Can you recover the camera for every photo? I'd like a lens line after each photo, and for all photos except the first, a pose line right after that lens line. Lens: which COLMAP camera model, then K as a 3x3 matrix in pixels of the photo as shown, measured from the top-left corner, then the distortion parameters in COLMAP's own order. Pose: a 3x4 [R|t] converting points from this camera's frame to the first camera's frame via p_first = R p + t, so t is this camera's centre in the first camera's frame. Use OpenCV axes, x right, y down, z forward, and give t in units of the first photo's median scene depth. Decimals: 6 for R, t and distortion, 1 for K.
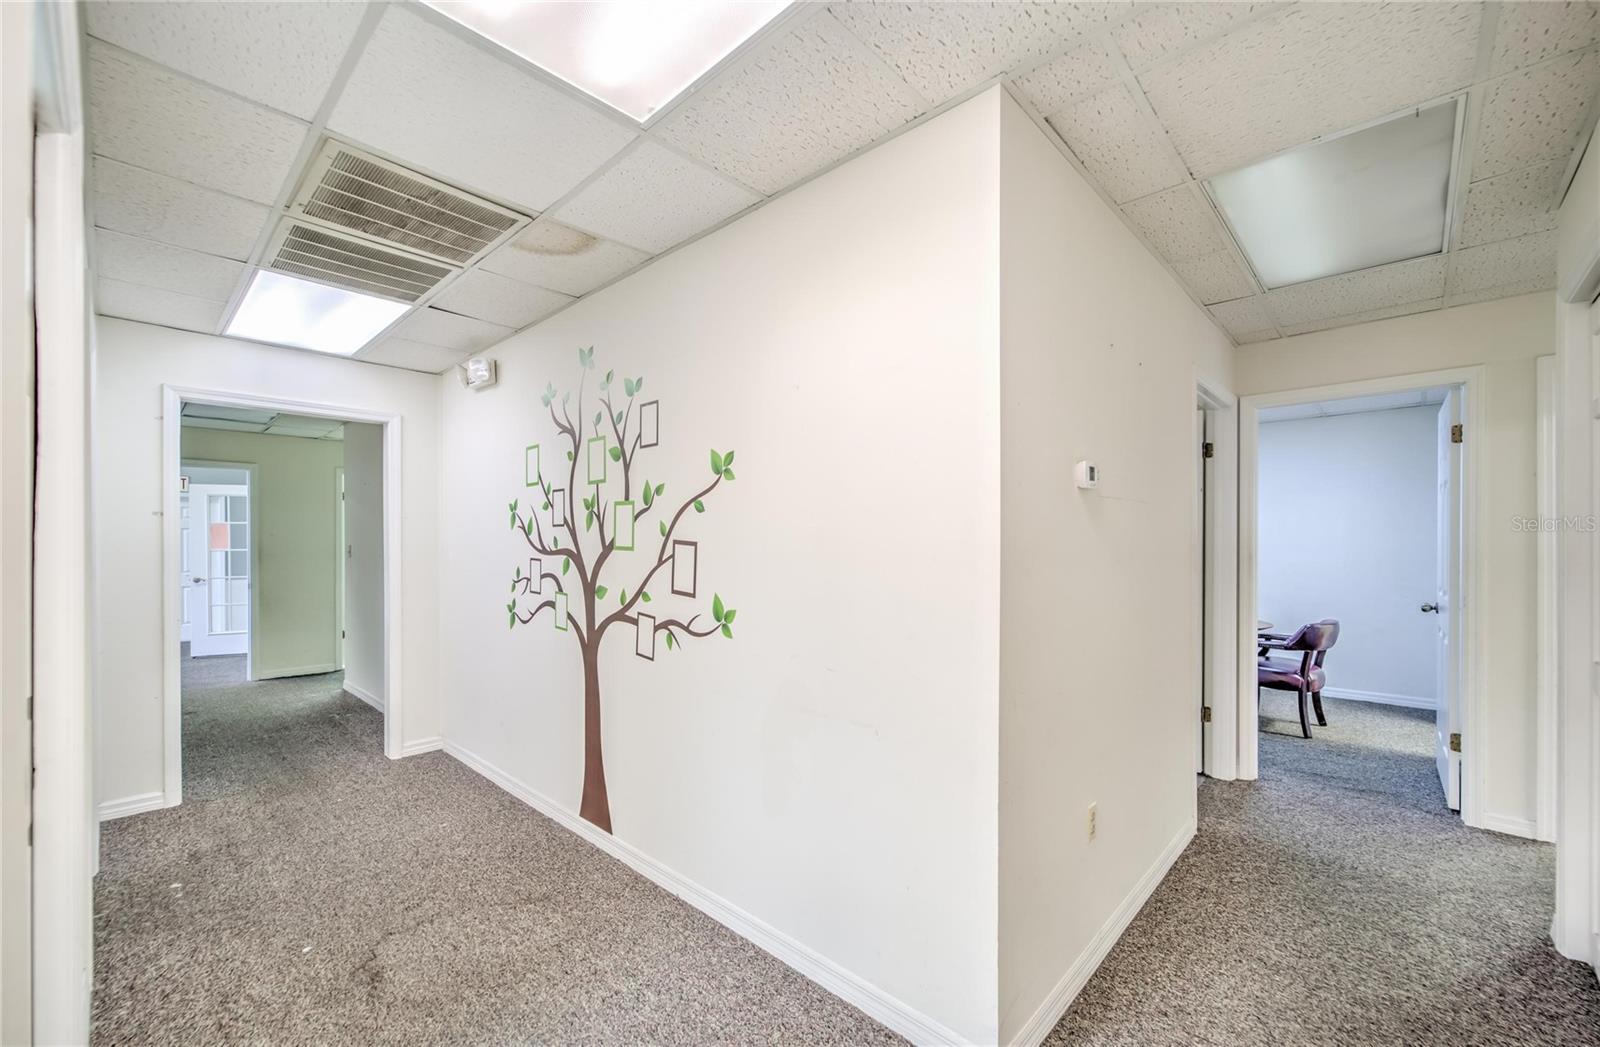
lens RADIAL K [[648.4, 0, 801.7], [0, 648.4, 540.4], [0, 0, 1]] dist [-0.001385, -0.000407]
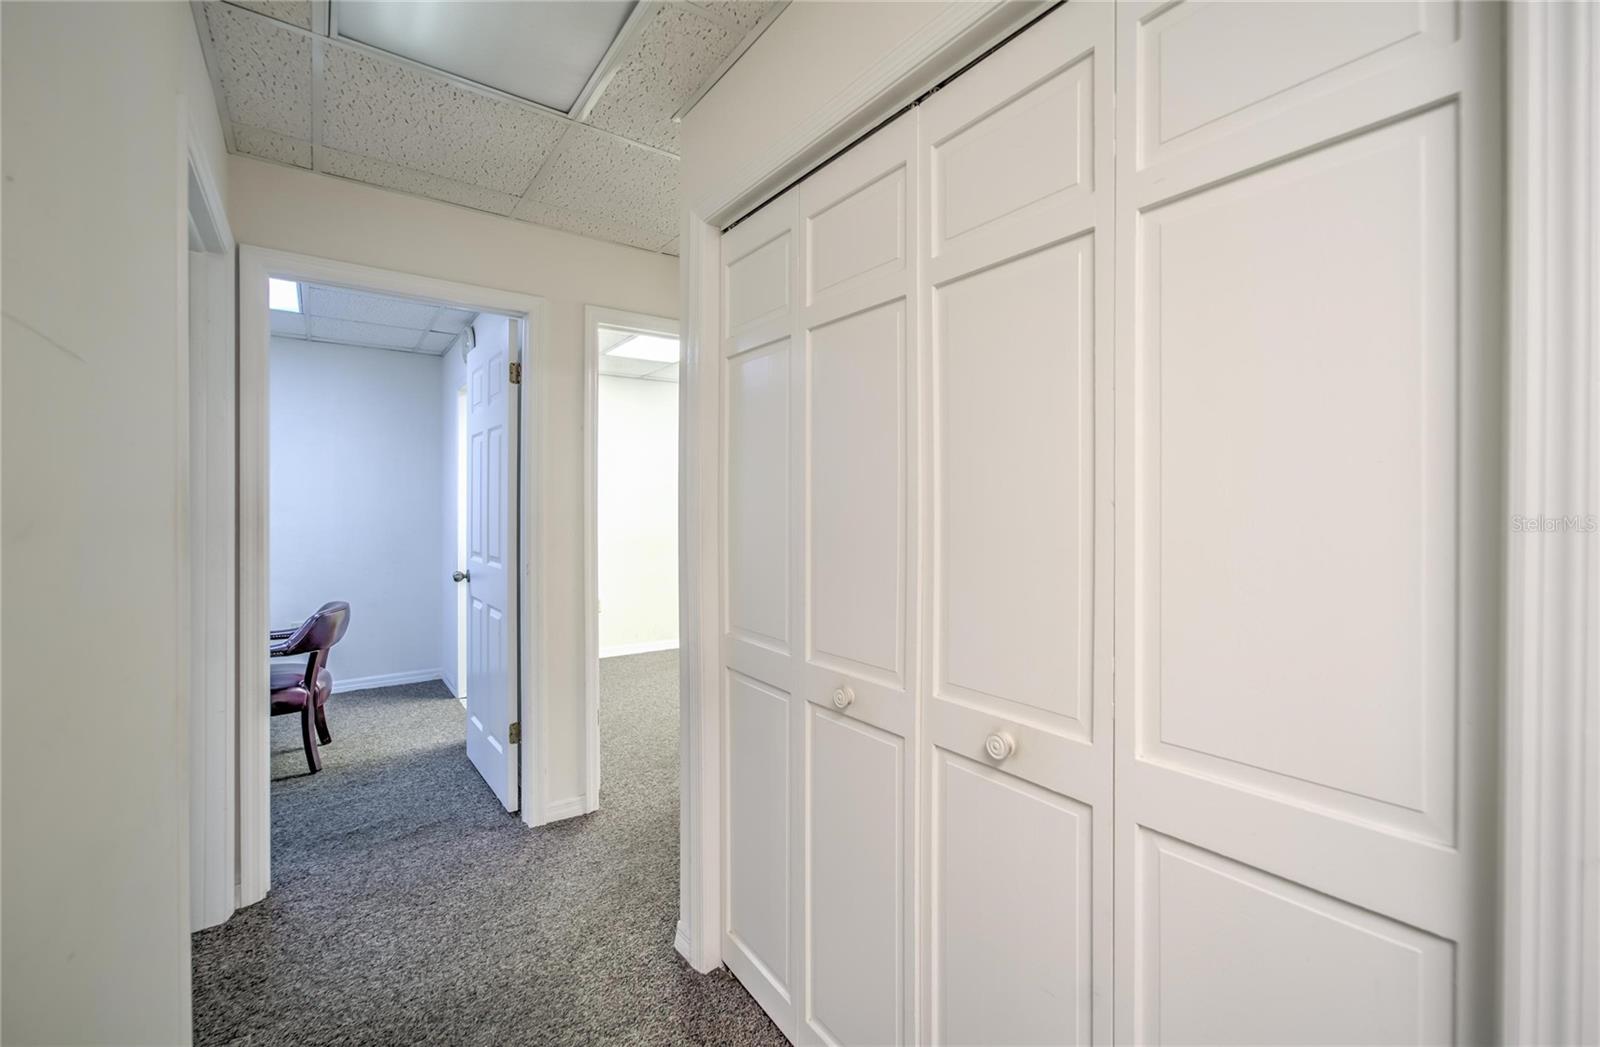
lens RADIAL K [[660.0, 0, 800.8], [0, 660.0, 511.3], [0, 0, 1]] dist [-0.000773, -0.000260]
pose [[0.180880, -0.008497, 0.983468, 0.200017], [-0.003717, 0.999950, 0.009323, 0.008038], [-0.983498, -0.005342, 0.180839, 0.423056]]
